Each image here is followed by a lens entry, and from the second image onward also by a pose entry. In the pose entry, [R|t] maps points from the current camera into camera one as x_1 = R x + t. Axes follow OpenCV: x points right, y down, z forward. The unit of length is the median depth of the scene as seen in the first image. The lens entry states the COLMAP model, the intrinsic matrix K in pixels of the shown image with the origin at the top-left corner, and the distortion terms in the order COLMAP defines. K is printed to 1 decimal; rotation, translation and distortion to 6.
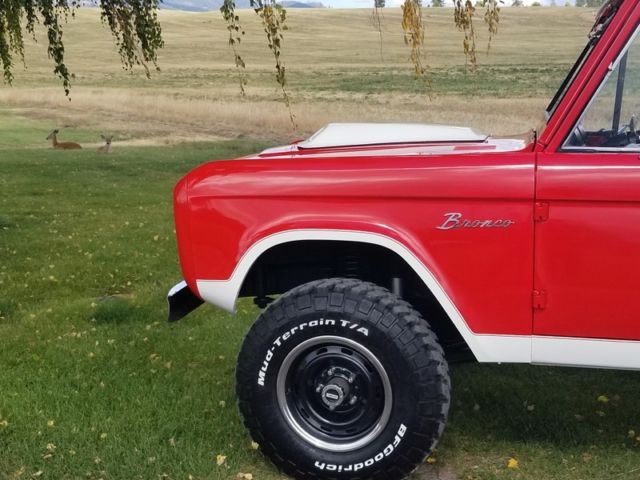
lens RADIAL K [[1041.5, 0, 281.8], [0, 1041.5, 223.7], [0, 0, 1]] dist [0.171031, -0.193695]
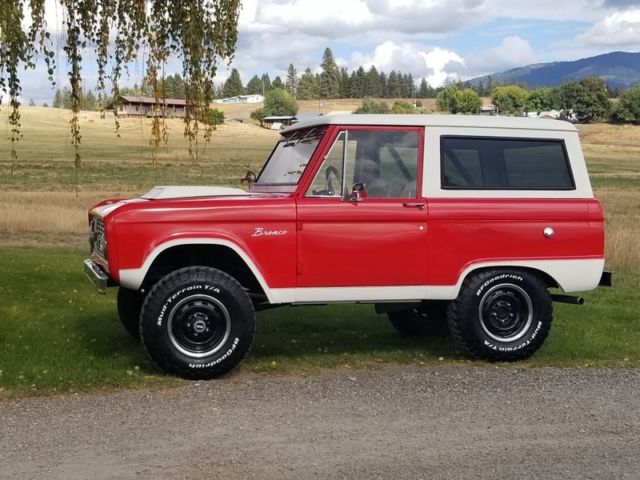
lens RADIAL K [[1041.5, 0, 281.8], [0, 1041.5, 223.7], [0, 0, 1]] dist [0.171031, -0.193695]
pose [[0.889958, -0.006964, 0.455990, -0.675551], [0.048375, 0.995684, -0.079208, 0.135524], [-0.453470, 0.092550, 0.886453, -0.751865]]
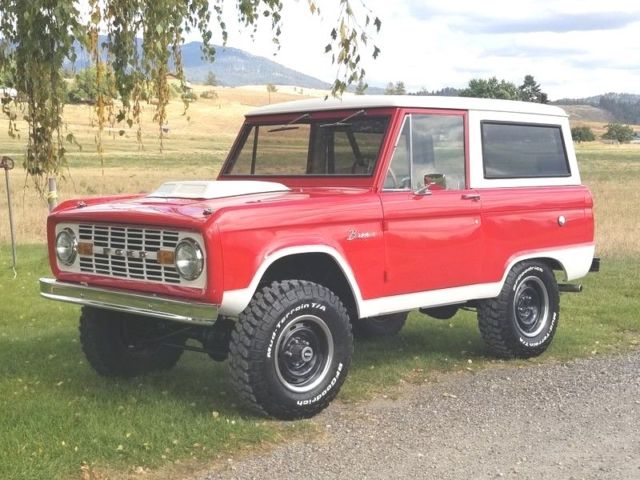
lens RADIAL K [[1041.5, 0, 281.8], [0, 1041.5, 223.7], [0, 0, 1]] dist [0.171031, -0.193695]
pose [[0.553120, -0.047765, 0.831731, -1.236154], [0.111009, 0.993678, -0.016759, -0.004688], [-0.825672, 0.101599, 0.554926, 0.159333]]
